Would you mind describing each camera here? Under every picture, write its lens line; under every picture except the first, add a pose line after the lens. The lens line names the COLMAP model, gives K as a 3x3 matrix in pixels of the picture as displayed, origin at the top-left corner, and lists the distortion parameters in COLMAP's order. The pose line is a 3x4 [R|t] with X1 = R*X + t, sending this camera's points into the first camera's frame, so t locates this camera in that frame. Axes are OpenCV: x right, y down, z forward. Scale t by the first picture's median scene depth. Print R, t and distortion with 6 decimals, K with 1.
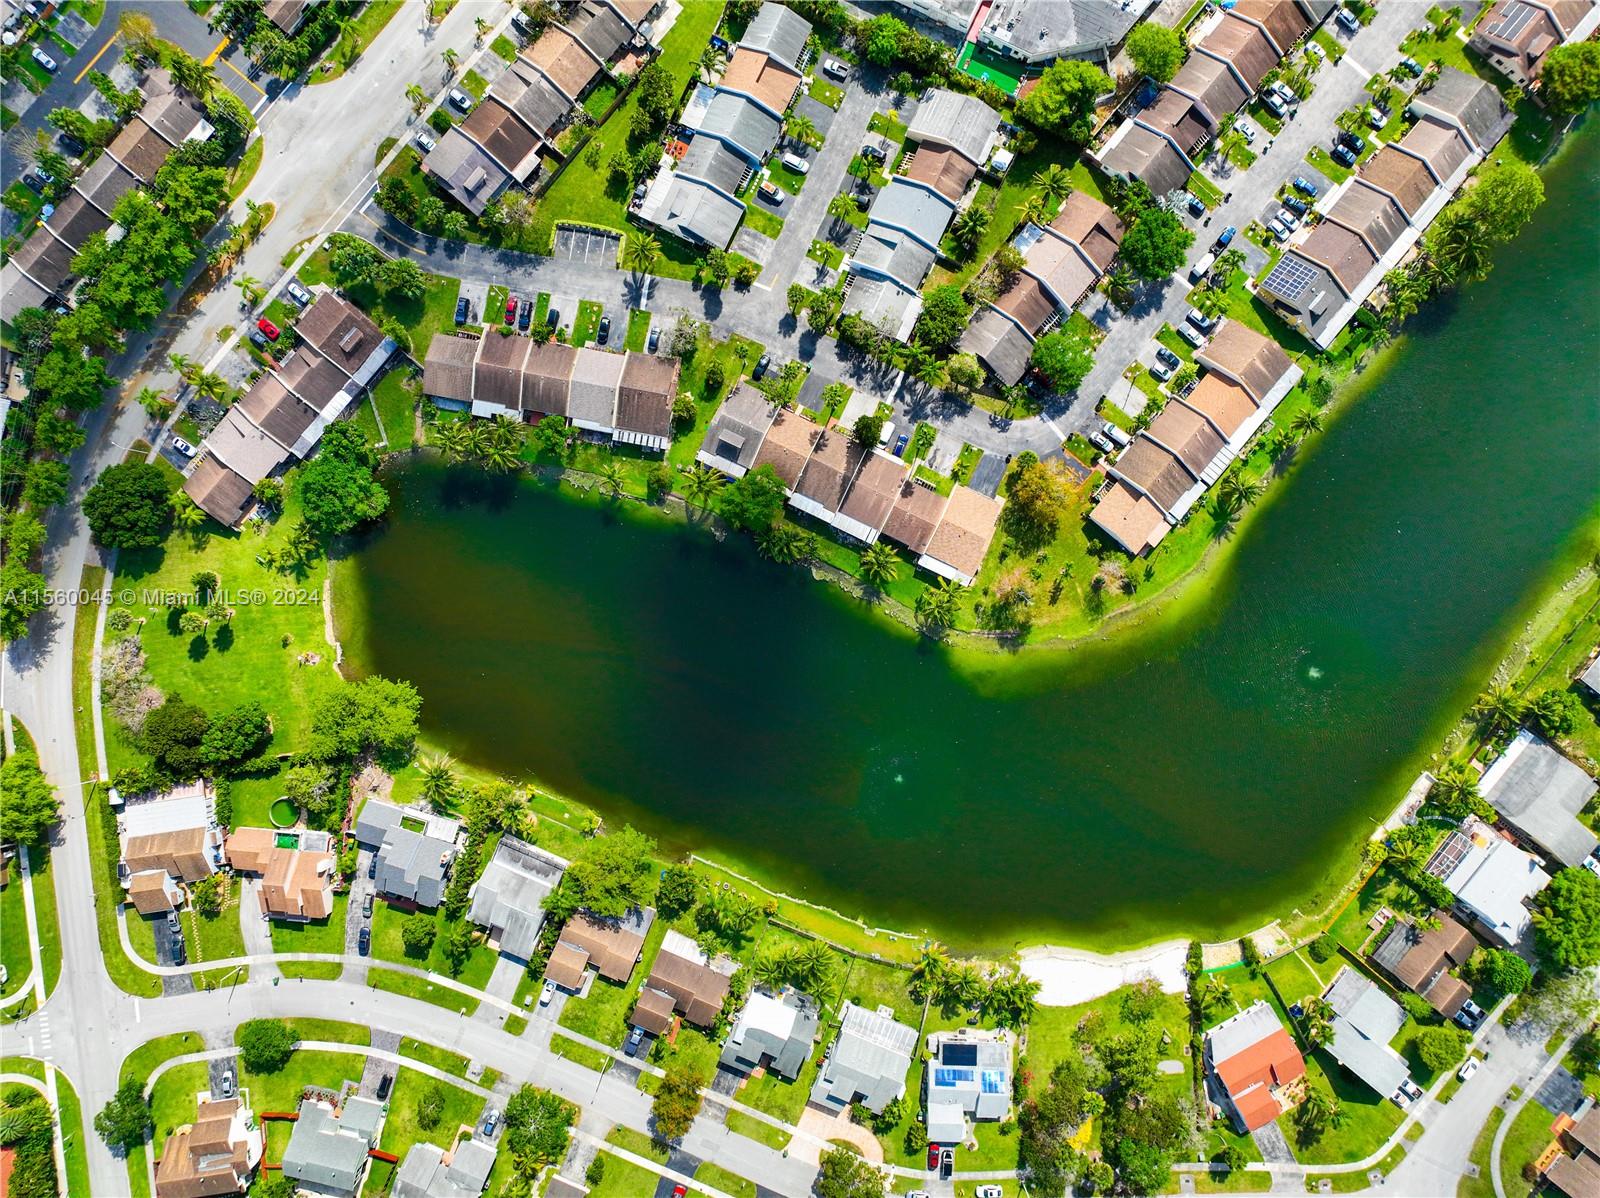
lens RADIAL K [[1121.5, 0, 800.0], [0, 1121.5, 599.0], [0, 0, 1]] dist [-0.003348, 0.018355]
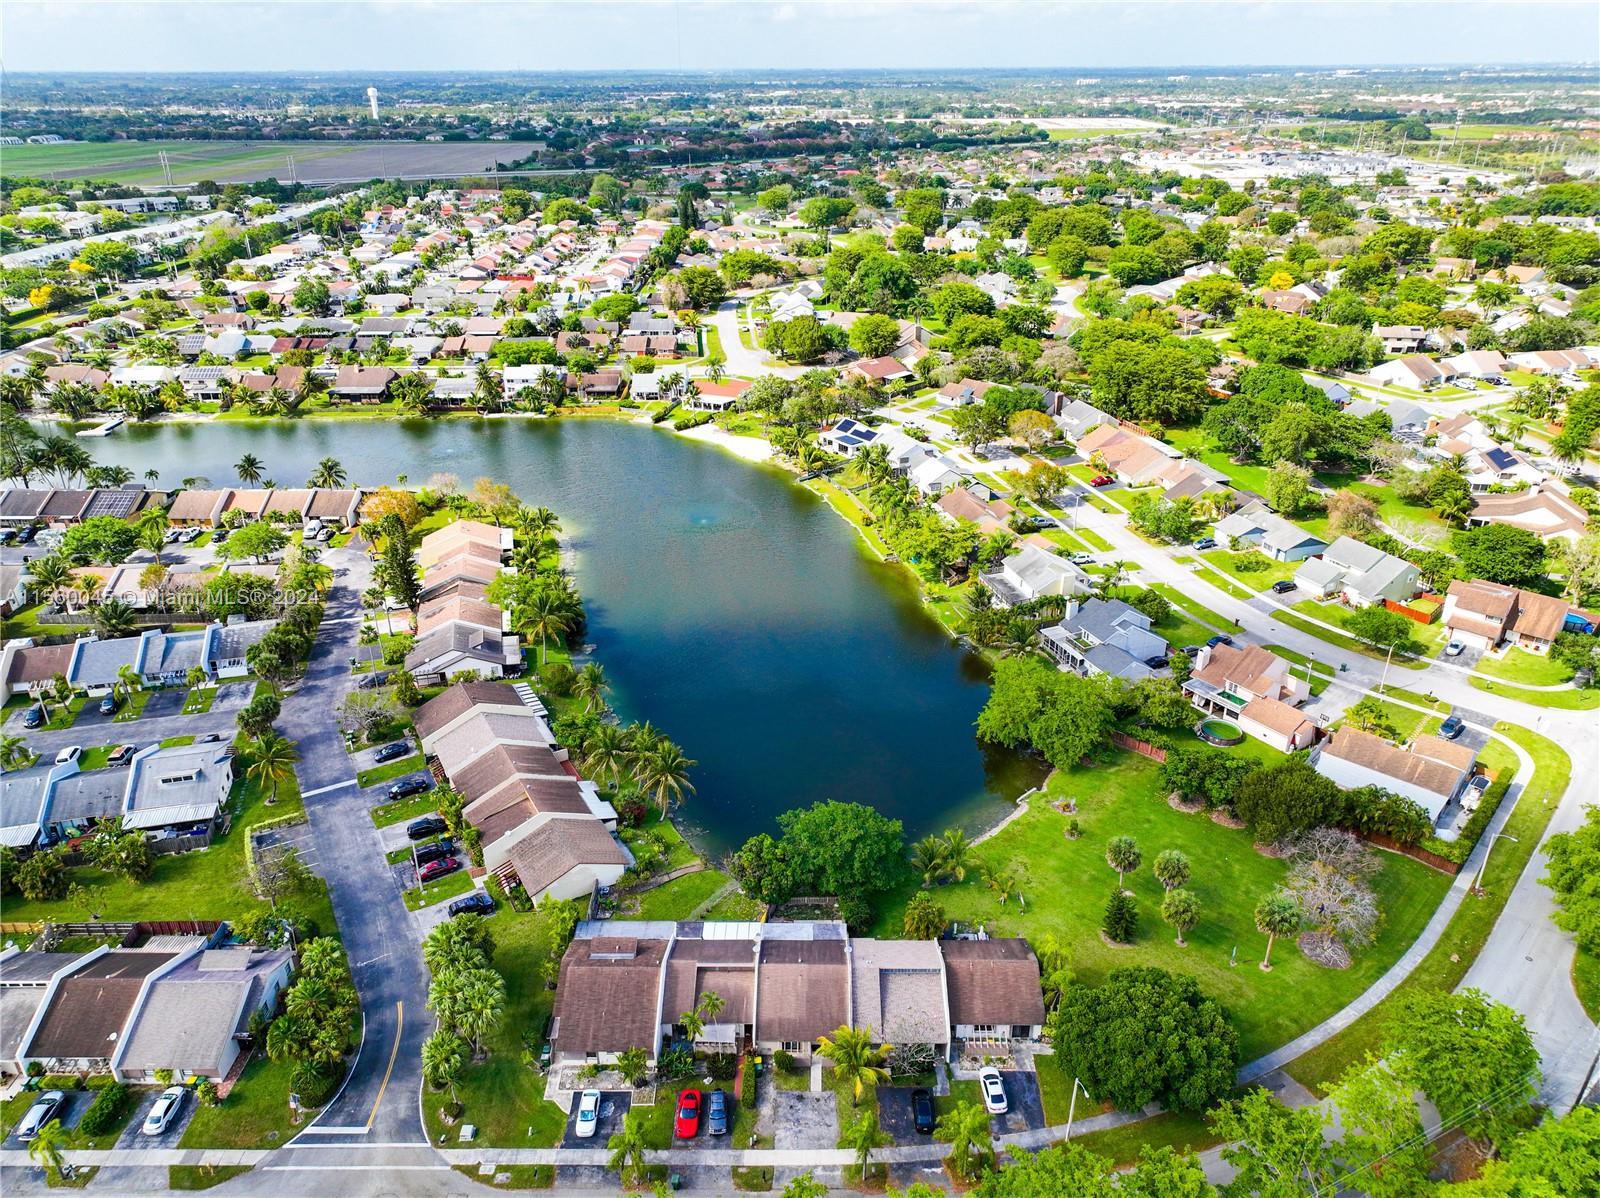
lens RADIAL K [[1121.5, 0, 800.0], [0, 1121.5, 599.0], [0, 0, 1]] dist [-0.003348, 0.018355]
pose [[-0.636976, -0.329076, 0.697116, -0.758695], [0.770802, -0.258742, 0.582165, -0.421894], [-0.011203, 0.908164, 0.418465, 0.611527]]
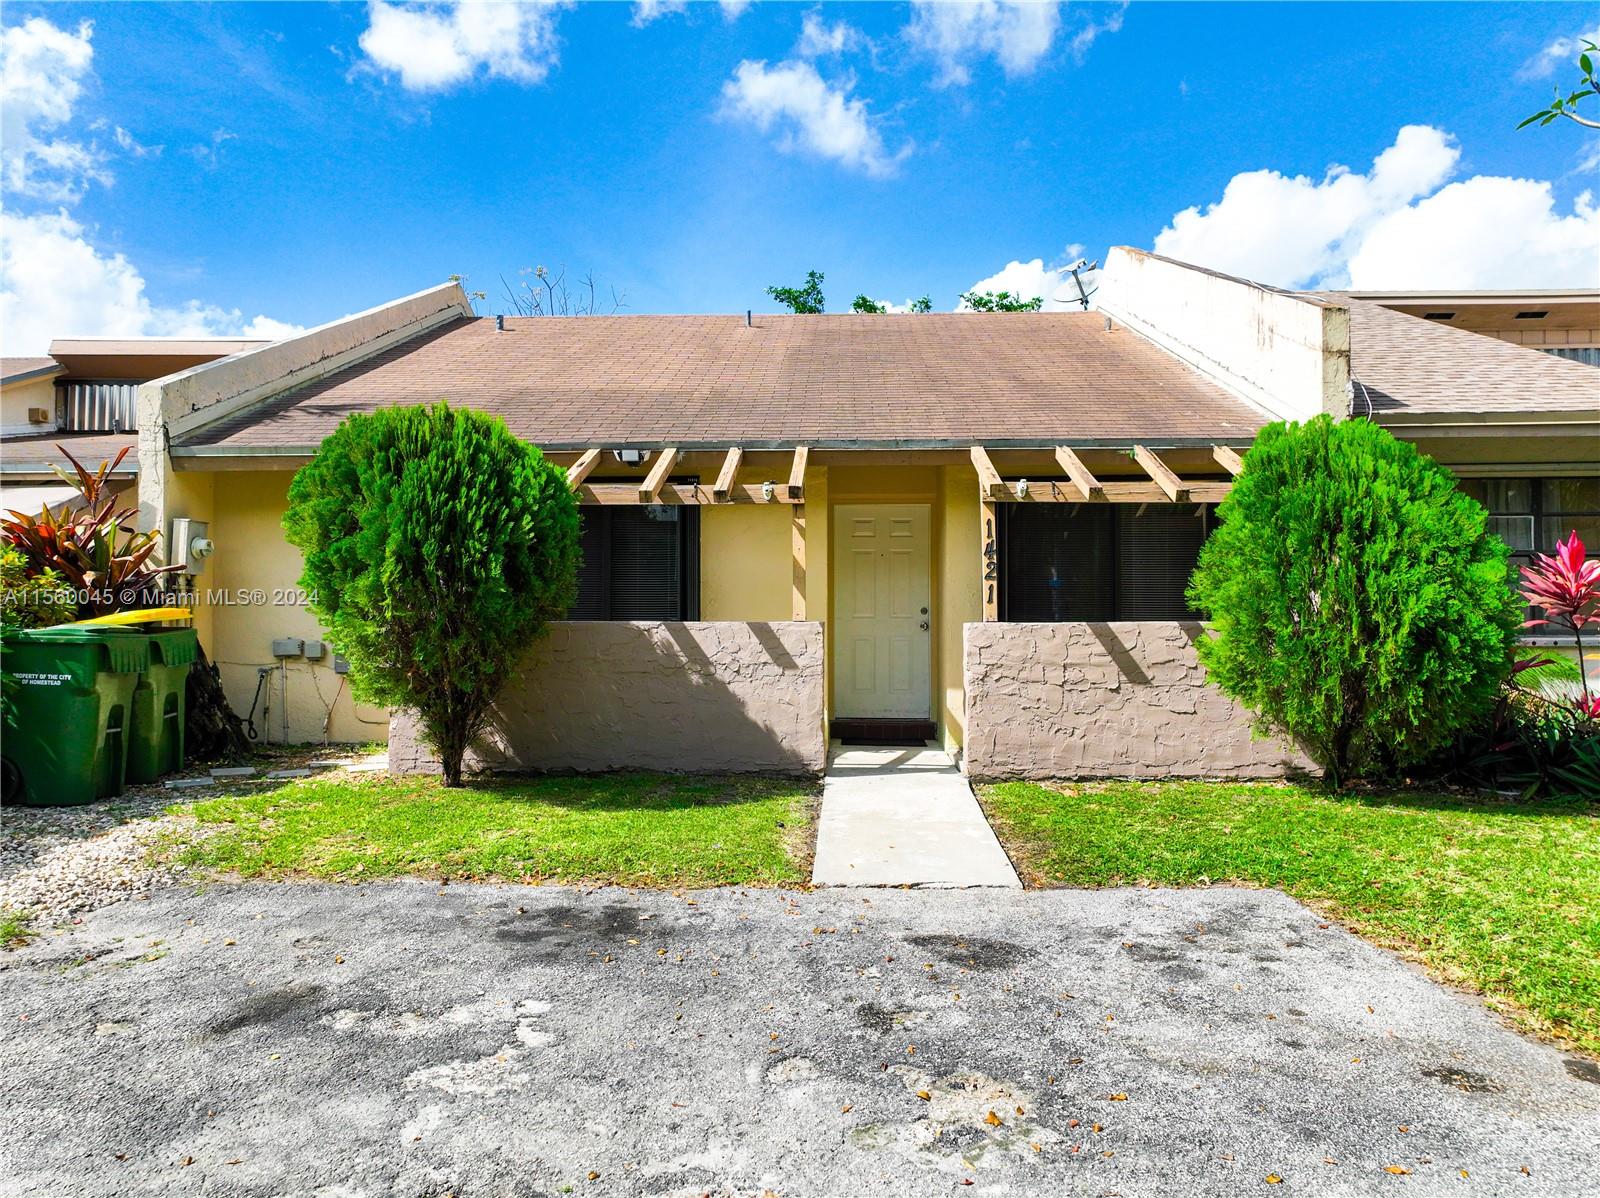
lens RADIAL K [[1121.5, 0, 800.0], [0, 1121.5, 599.0], [0, 0, 1]] dist [-0.003348, 0.018355]
pose [[-0.616125, 0.018640, 0.787428, -0.516435], [0.787515, 0.033013, 0.615411, -0.209734], [-0.014524, 0.999281, -0.035019, 0.997126]]
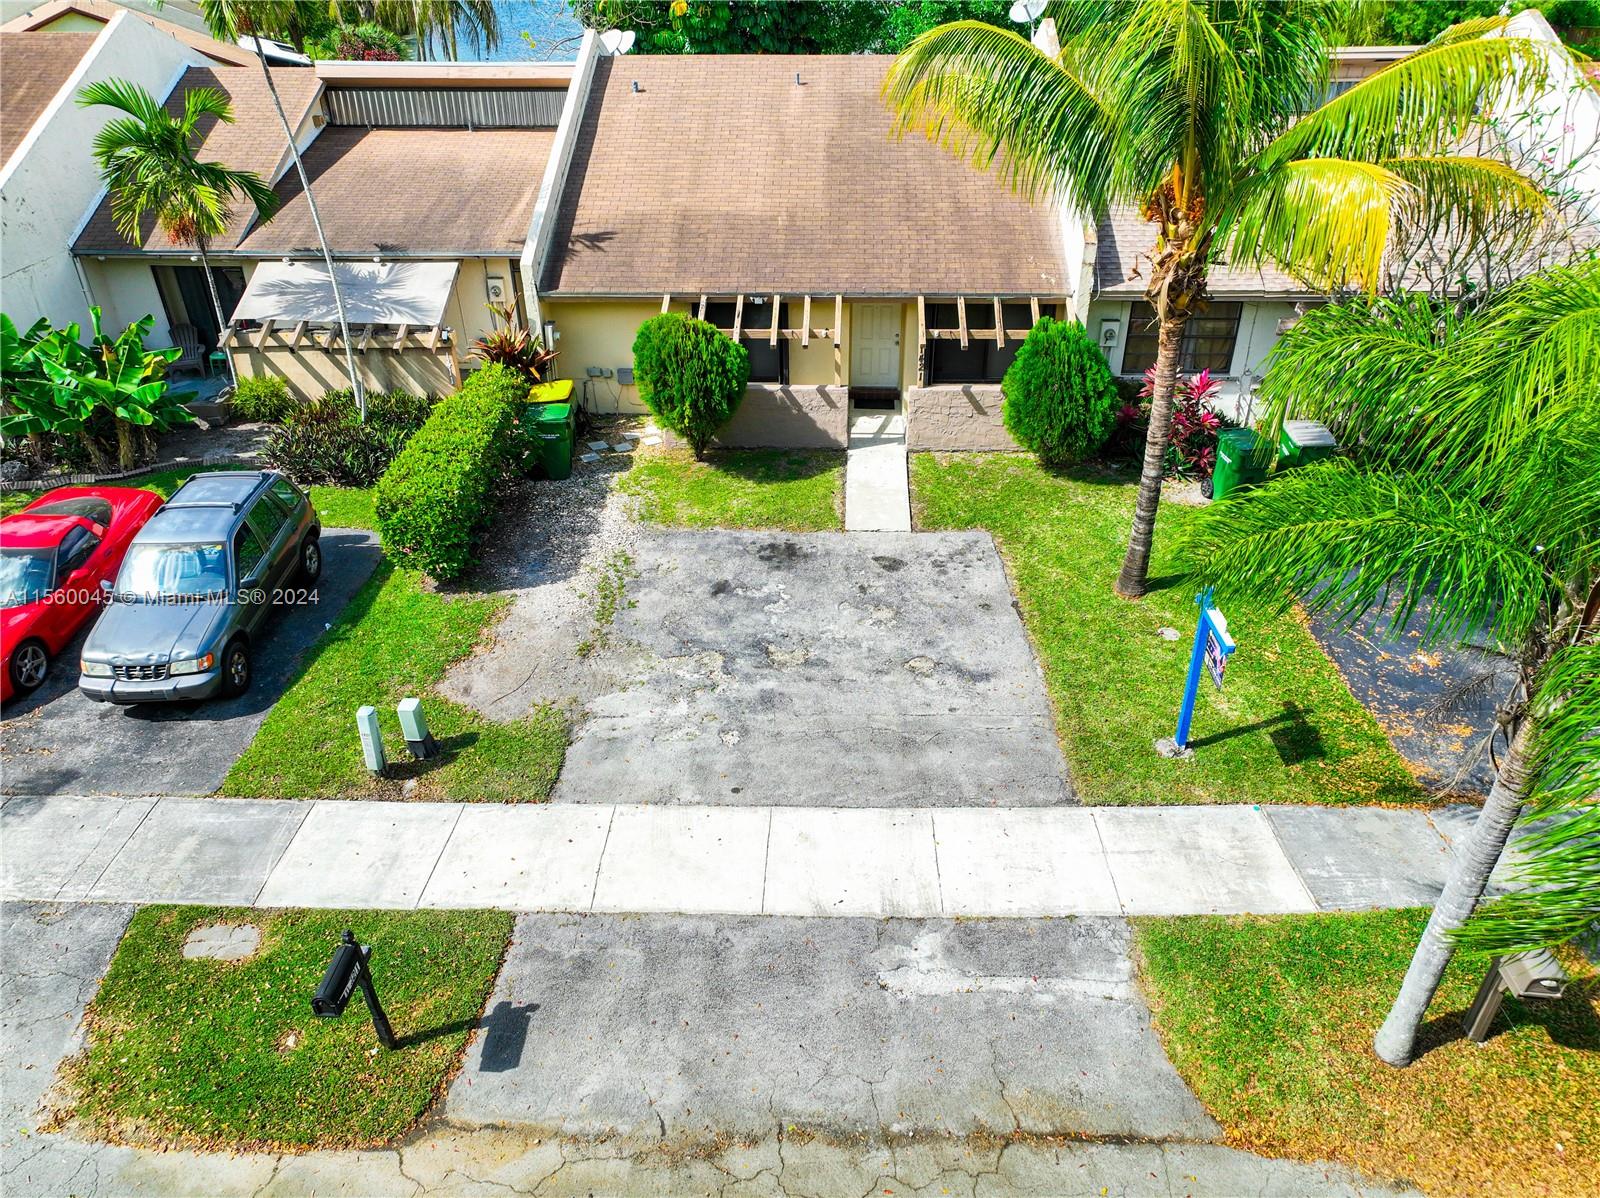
lens RADIAL K [[1121.5, 0, 800.0], [0, 1121.5, 599.0], [0, 0, 1]] dist [-0.003348, 0.018355]
pose [[-0.614081, -0.410242, 0.674245, -0.550533], [0.789194, -0.309577, 0.530411, -0.240238], [-0.008866, 0.857825, 0.513865, 0.965911]]
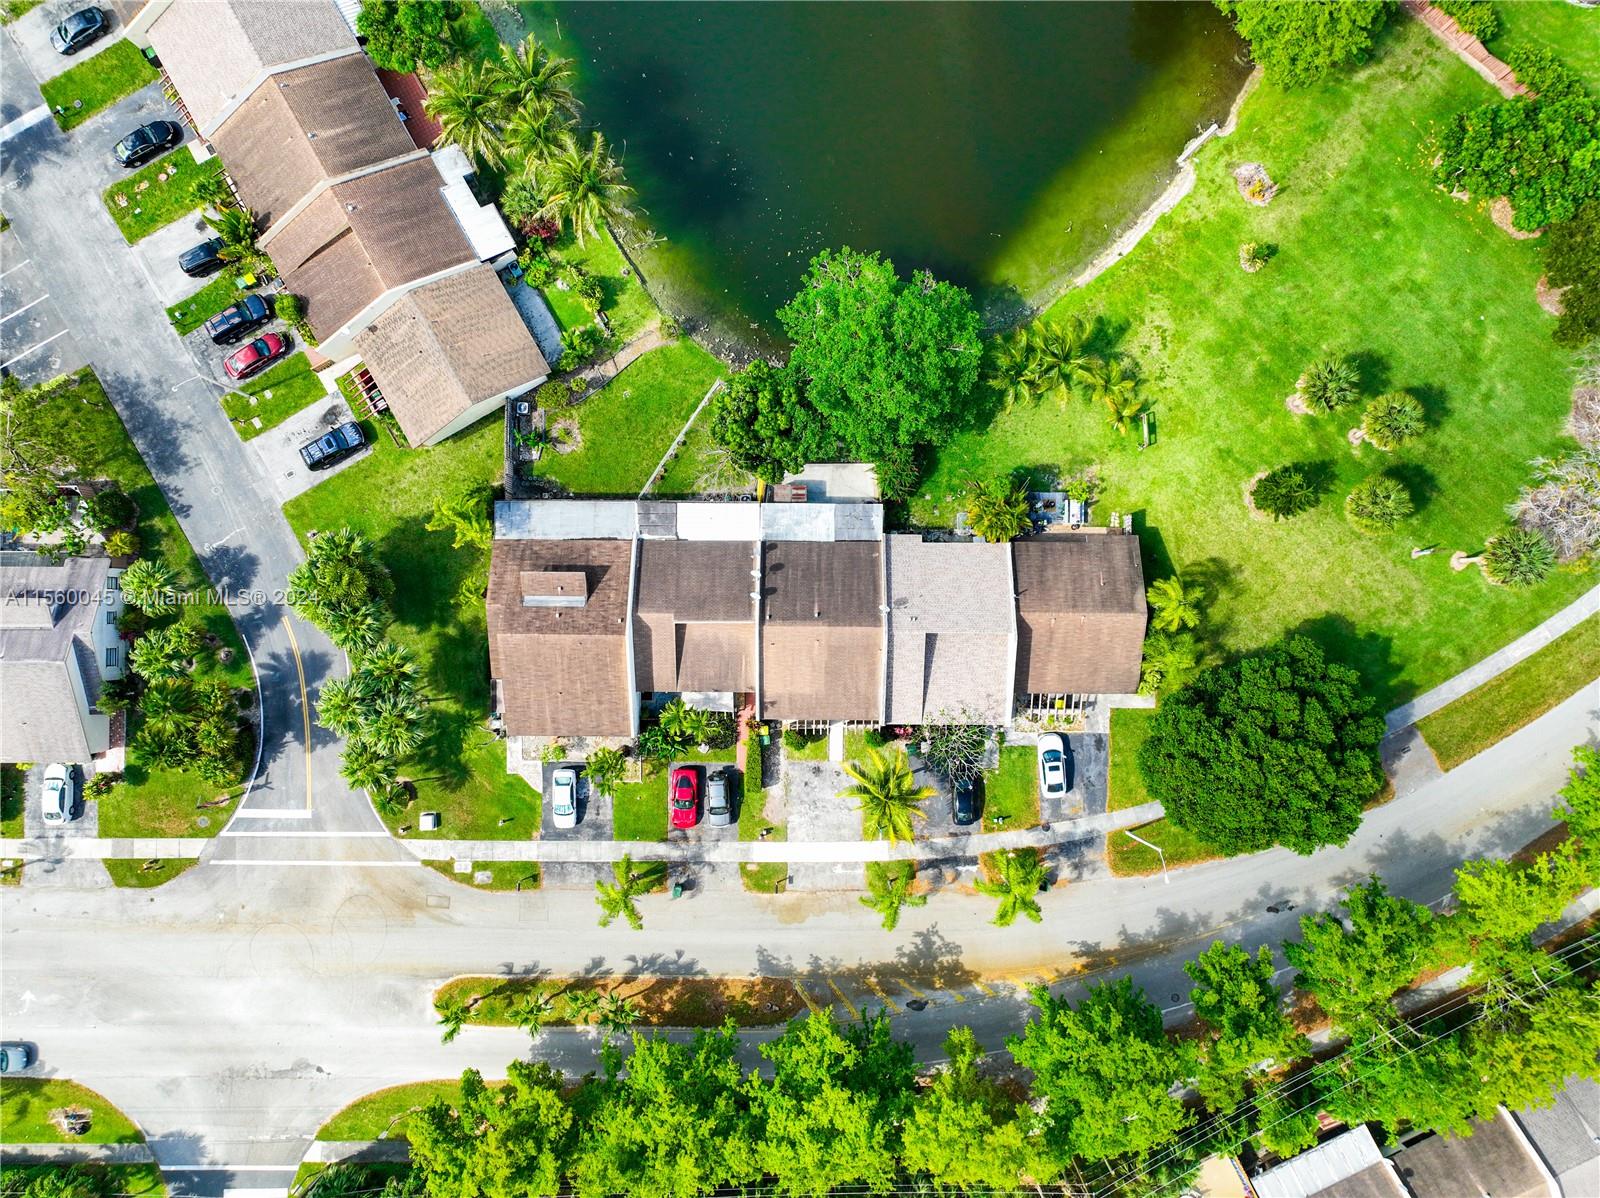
lens RADIAL K [[1121.5, 0, 800.0], [0, 1121.5, 599.0], [0, 0, 1]] dist [-0.003348, 0.018355]
pose [[-0.639879, -0.768178, 0.021373, -0.455033], [0.768436, -0.639319, 0.027862, -0.176493], [-0.007739, 0.034252, 0.999383, 0.607518]]
